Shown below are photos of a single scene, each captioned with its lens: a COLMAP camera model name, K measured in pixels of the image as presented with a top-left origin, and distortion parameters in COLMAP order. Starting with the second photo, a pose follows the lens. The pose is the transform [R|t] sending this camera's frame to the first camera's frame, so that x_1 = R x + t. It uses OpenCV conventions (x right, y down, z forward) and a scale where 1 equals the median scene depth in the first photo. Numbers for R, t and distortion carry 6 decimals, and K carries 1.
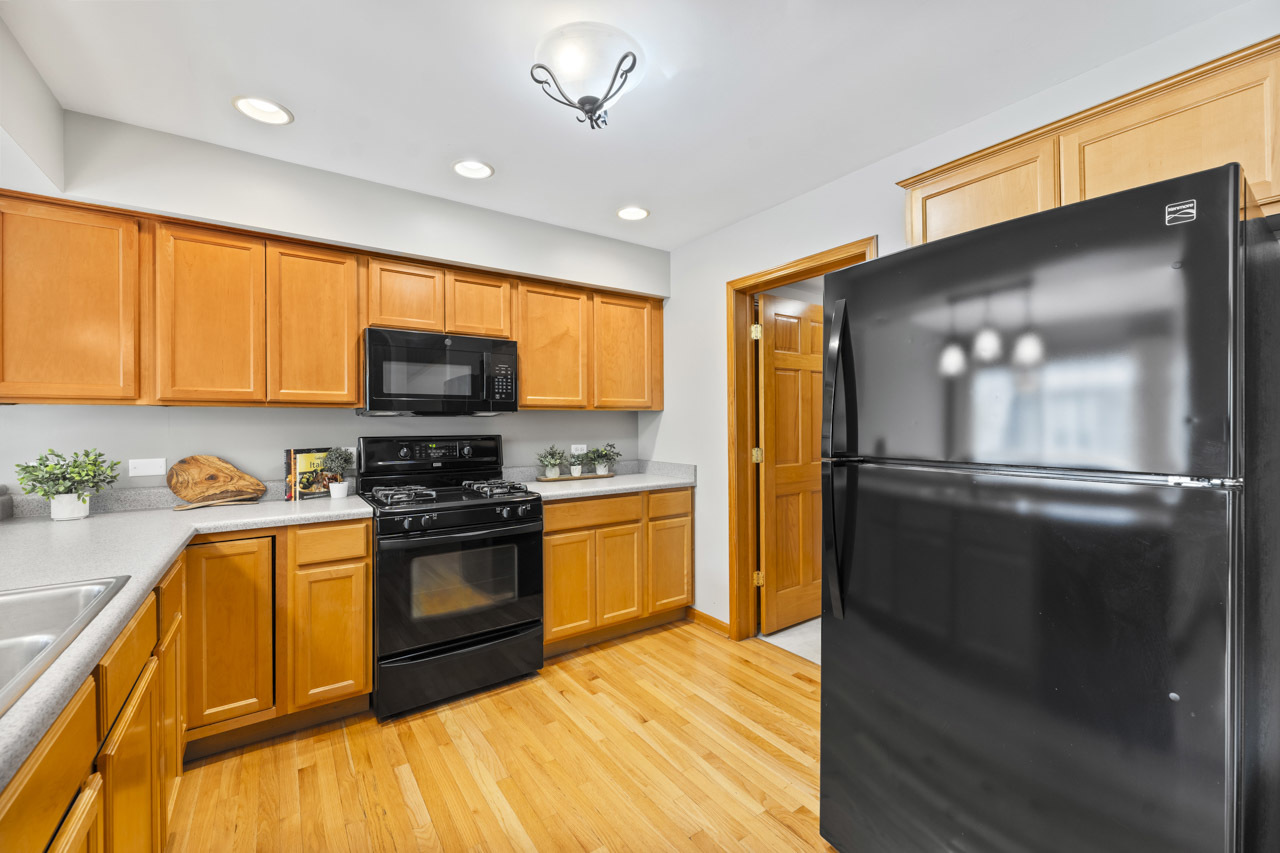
lens RADIAL K [[514.1, 0, 633.1], [0, 514.1, 422.3], [0, 0, 1]] dist [-0.001681, -0.001108]
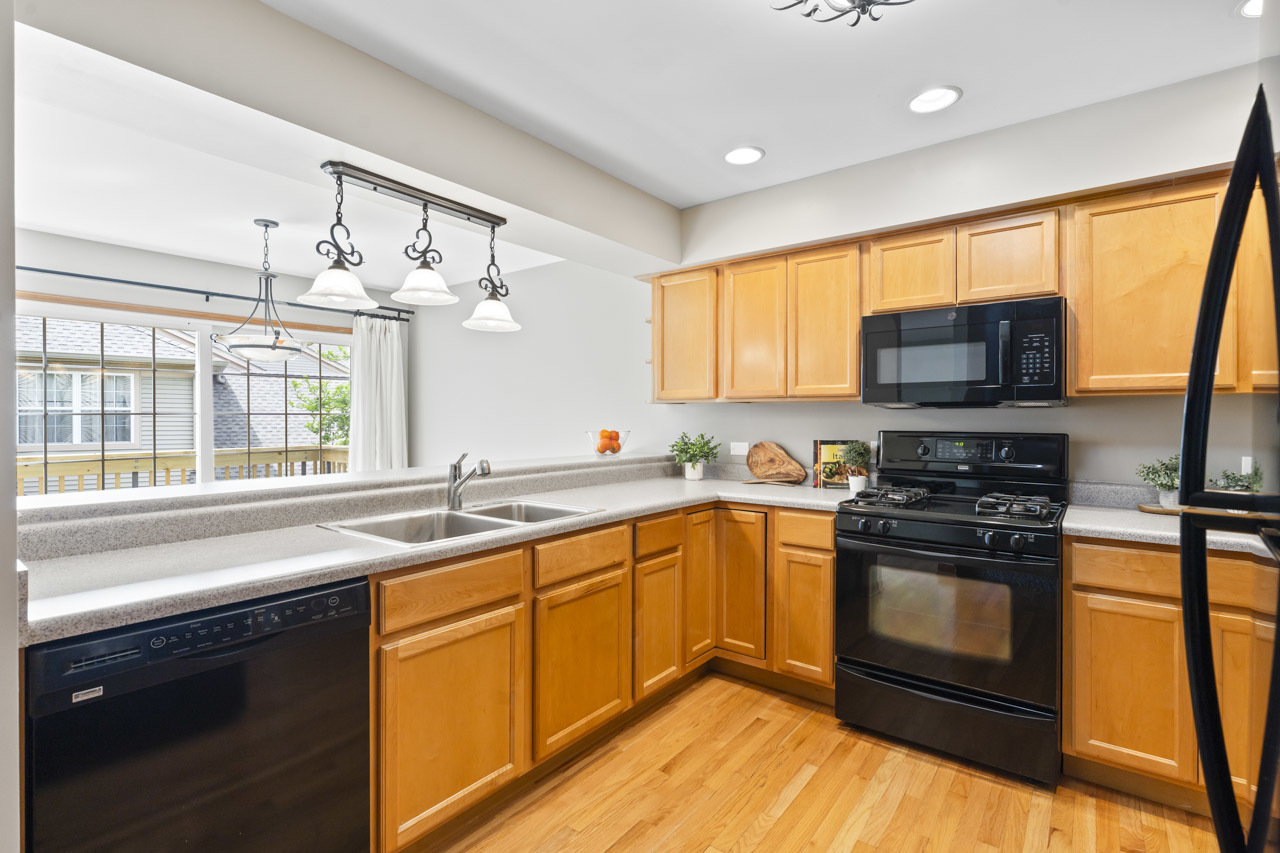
lens RADIAL K [[592.9, 0, 643.5], [0, 592.9, 416.7], [0, 0, 1]] dist [0.001786, -0.001643]
pose [[0.304806, 0.002223, -0.952412, 0.394545], [-0.002027, 0.999997, 0.001685, 0.001832], [0.952412, 0.001417, 0.304810, 0.260801]]
